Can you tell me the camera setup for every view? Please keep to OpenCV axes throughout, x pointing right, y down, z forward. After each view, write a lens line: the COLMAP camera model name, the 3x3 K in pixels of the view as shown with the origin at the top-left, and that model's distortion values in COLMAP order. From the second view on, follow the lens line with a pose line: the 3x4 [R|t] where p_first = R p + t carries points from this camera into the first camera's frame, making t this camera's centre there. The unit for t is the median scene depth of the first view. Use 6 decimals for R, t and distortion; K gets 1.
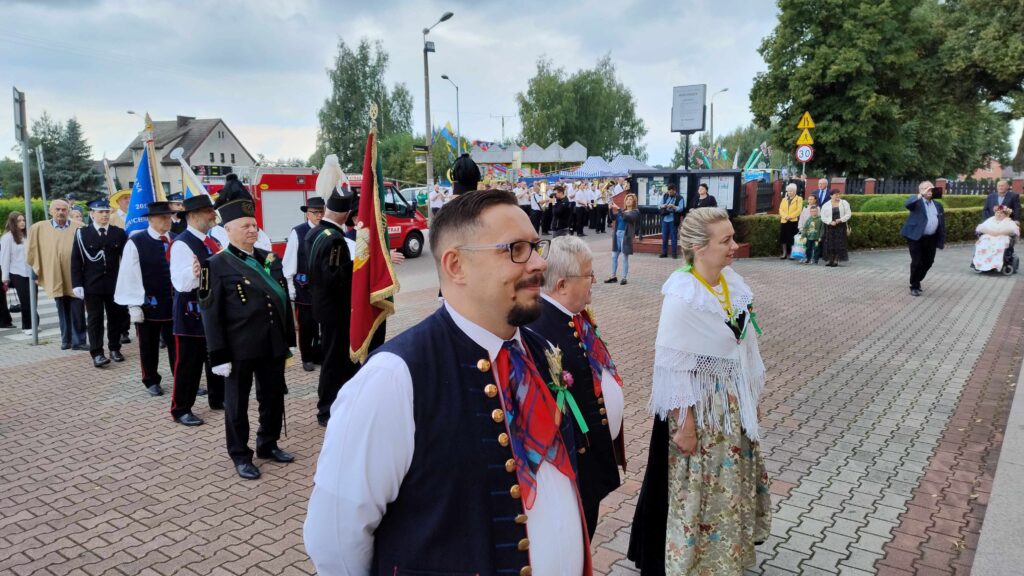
lens RADIAL K [[712.7, 0, 516.5], [0, 712.7, 287.8], [0, 0, 1]] dist [0.065728, -0.076374]
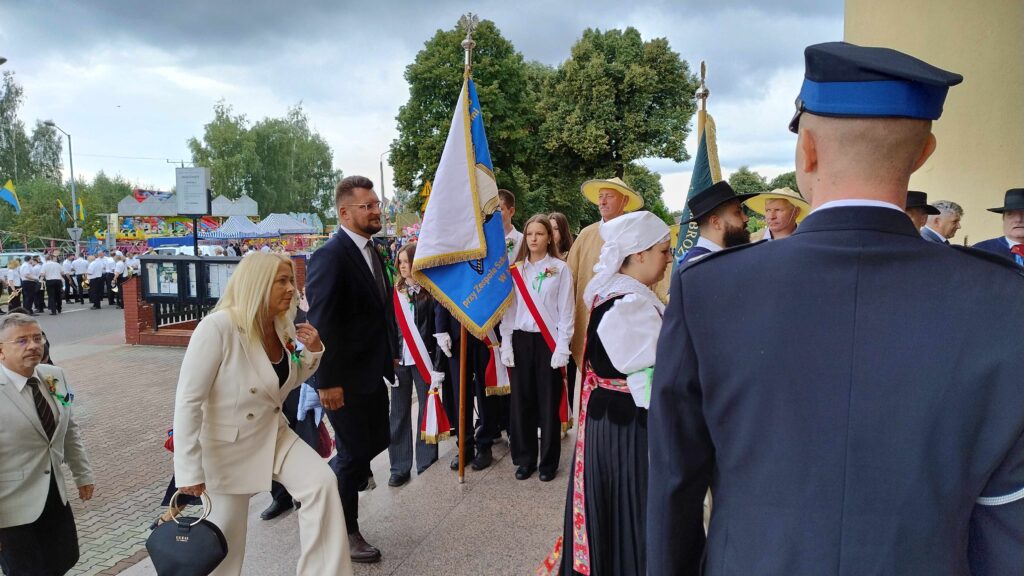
lens RADIAL K [[710.5, 0, 523.3], [0, 710.5, 293.1], [0, 0, 1]] dist [0.066141, -0.074745]
pose [[0.929766, -0.032460, 0.366716, 0.135452], [0.052707, 0.997580, -0.045333, -0.024320], [-0.364357, 0.061478, 0.929228, -0.008023]]
